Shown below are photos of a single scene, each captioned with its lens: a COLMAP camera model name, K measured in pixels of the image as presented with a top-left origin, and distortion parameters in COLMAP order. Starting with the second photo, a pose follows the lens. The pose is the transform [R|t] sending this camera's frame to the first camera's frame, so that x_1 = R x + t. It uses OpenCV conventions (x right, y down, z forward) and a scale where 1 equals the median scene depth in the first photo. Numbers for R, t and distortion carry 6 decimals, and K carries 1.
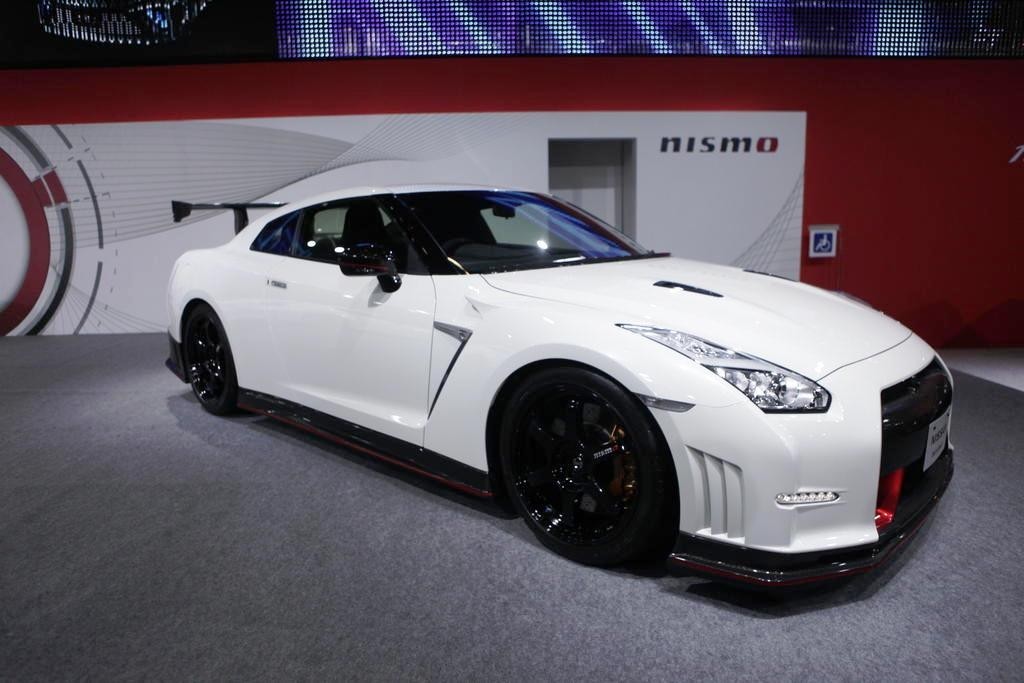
lens RADIAL K [[732.9, 0, 512.0], [0, 732.9, 341.5], [0, 0, 1]] dist [-0.146216, 0.101034]
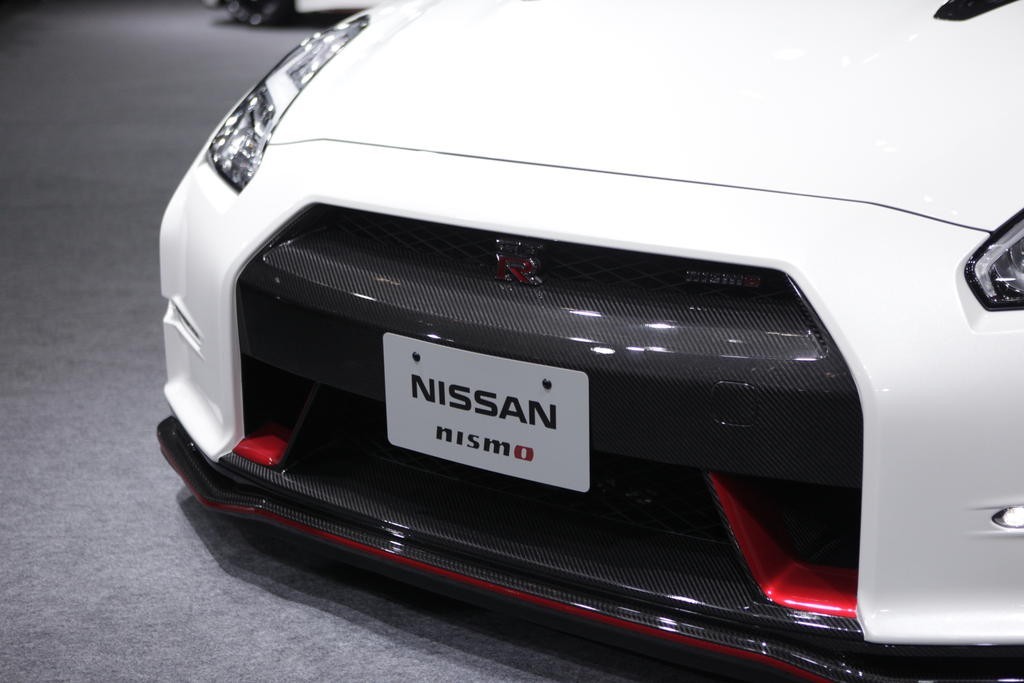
lens RADIAL K [[1532.4, 0, 512.0], [0, 1532.4, 341.5], [0, 0, 1]] dist [0.116185, 0.015426]
pose [[0.135953, 0.282749, -0.949510, 1.552766], [-0.158517, 0.952270, 0.260874, -0.151624], [0.977952, 0.115047, 0.174284, 0.934288]]
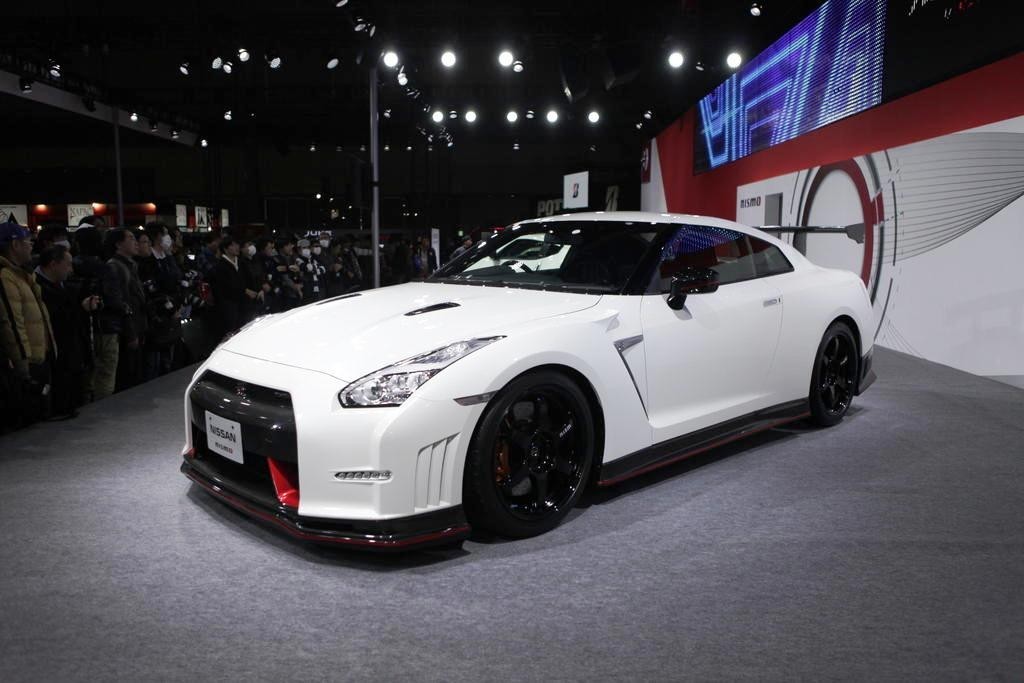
lens RADIAL K [[822.4, 0, 512.0], [0, 822.4, 341.5], [0, 0, 1]] dist [-0.054734, 0.004833]
pose [[-0.078555, 0.137554, -0.987374, 2.103918], [-0.160541, 0.975762, 0.148709, -0.347857], [0.983898, 0.170196, -0.054568, 1.675144]]
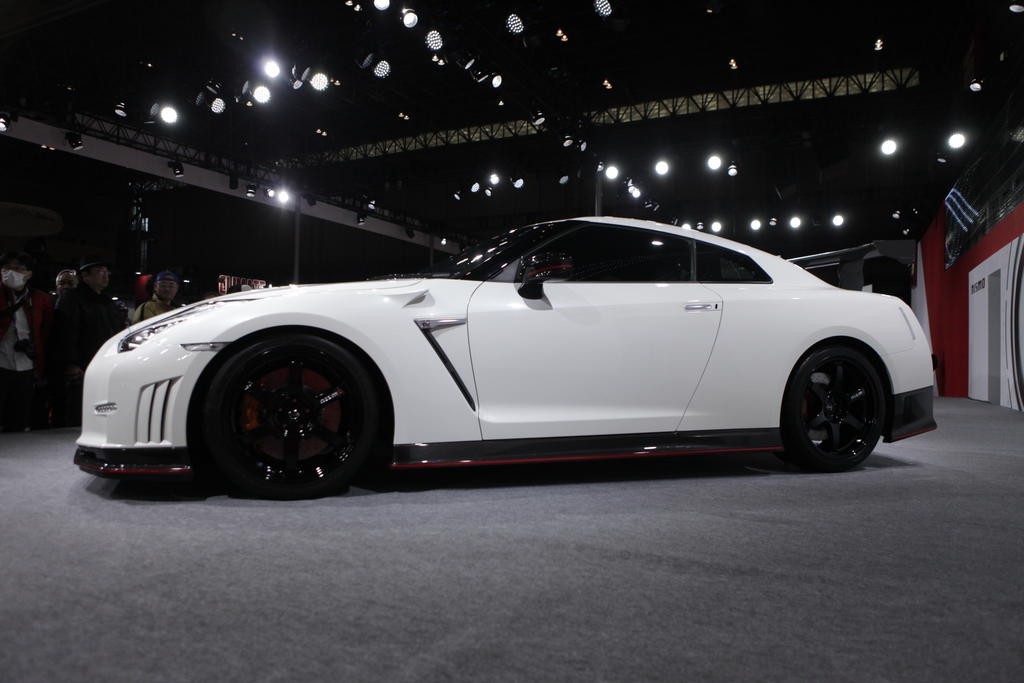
lens RADIAL K [[726.1, 0, 512.0], [0, 726.1, 341.5], [0, 0, 1]] dist [-0.113604, 0.095359]
pose [[-0.497607, -0.015032, -0.867272, 1.578050], [-0.146240, 0.986991, 0.066800, -0.210870], [0.854986, 0.160070, -0.493332, 2.655663]]
